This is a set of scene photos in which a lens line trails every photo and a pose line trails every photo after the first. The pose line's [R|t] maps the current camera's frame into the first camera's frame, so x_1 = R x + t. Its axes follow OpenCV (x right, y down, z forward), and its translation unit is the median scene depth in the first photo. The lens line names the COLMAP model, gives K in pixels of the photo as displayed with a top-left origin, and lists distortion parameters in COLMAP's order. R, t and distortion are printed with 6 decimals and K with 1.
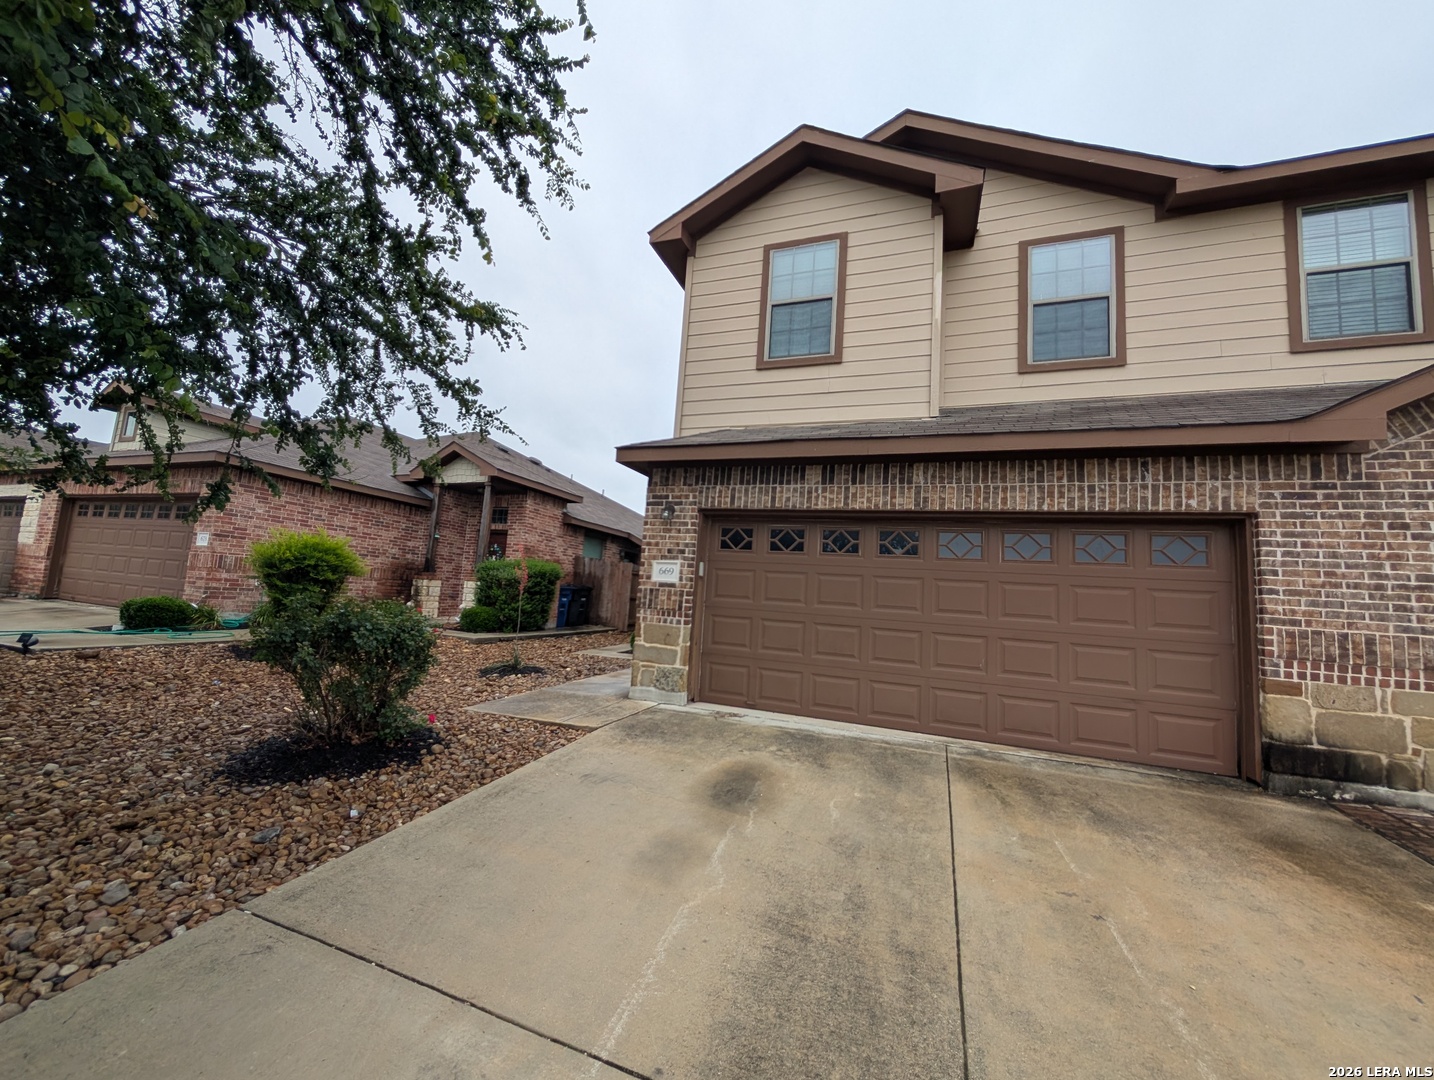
lens RADIAL K [[541.6, 0, 716.9], [0, 541.6, 539.2], [0, 0, 1]] dist [0.001510, 0.000082]
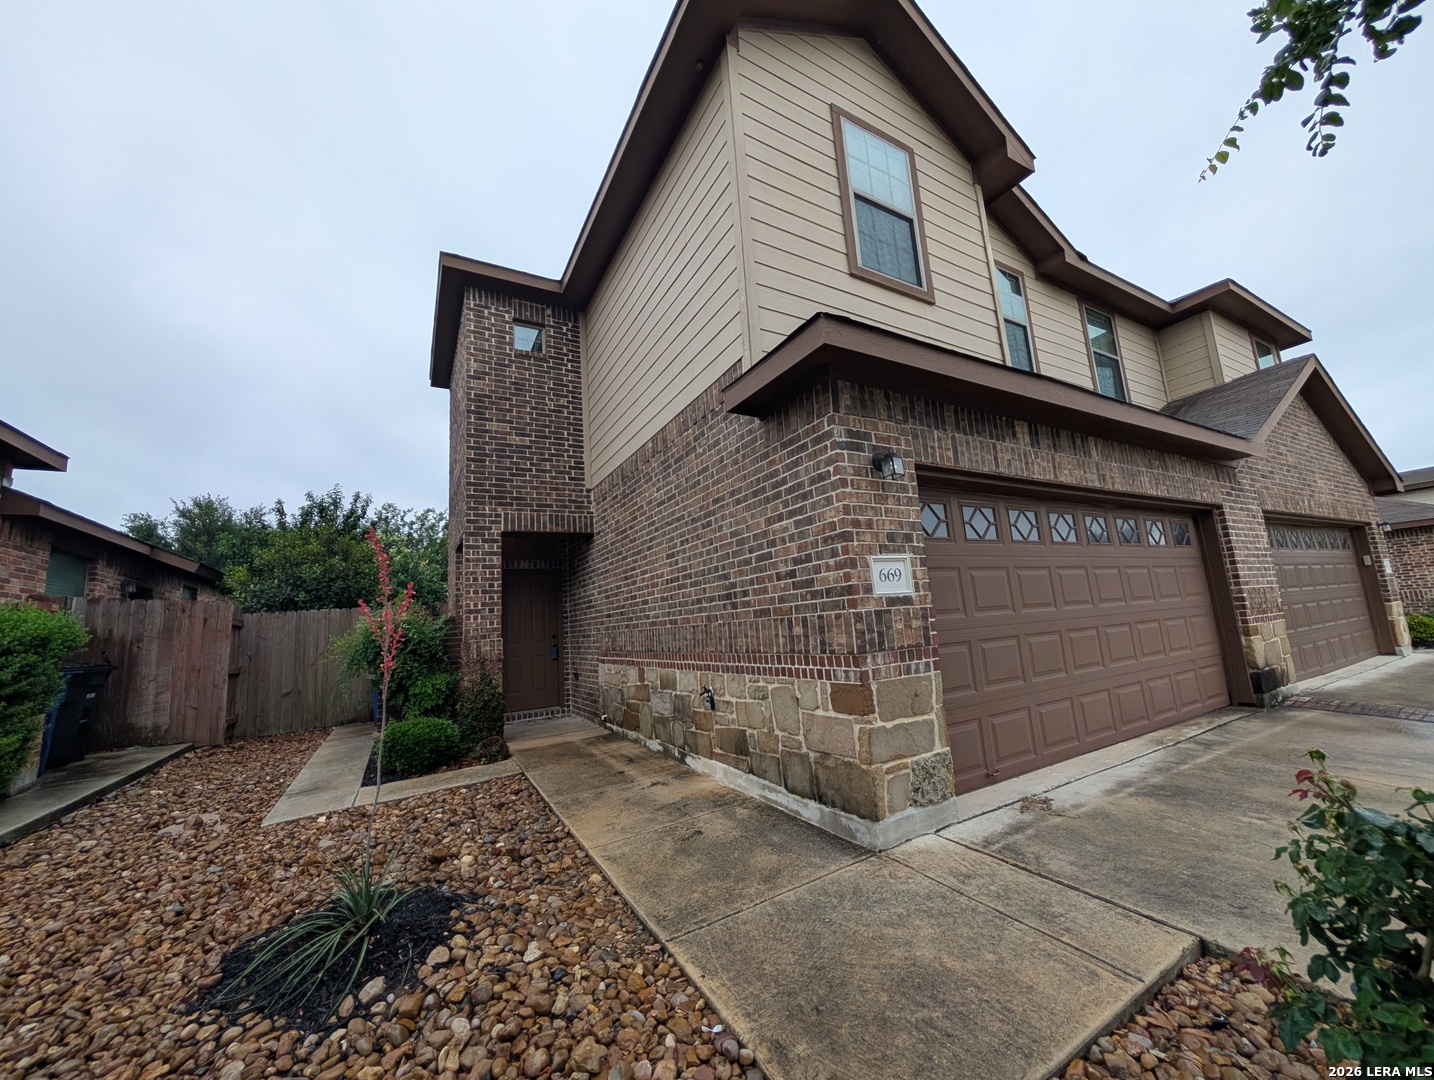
lens RADIAL K [[541.6, 0, 718.2], [0, 541.6, 542.6], [0, 0, 1]] dist [0.001510, 0.000082]
pose [[0.633553, 0.009113, 0.773645, -0.614015], [0.024904, 0.999172, -0.032164, 0.040583], [-0.773298, 0.039645, 0.632802, 0.802735]]
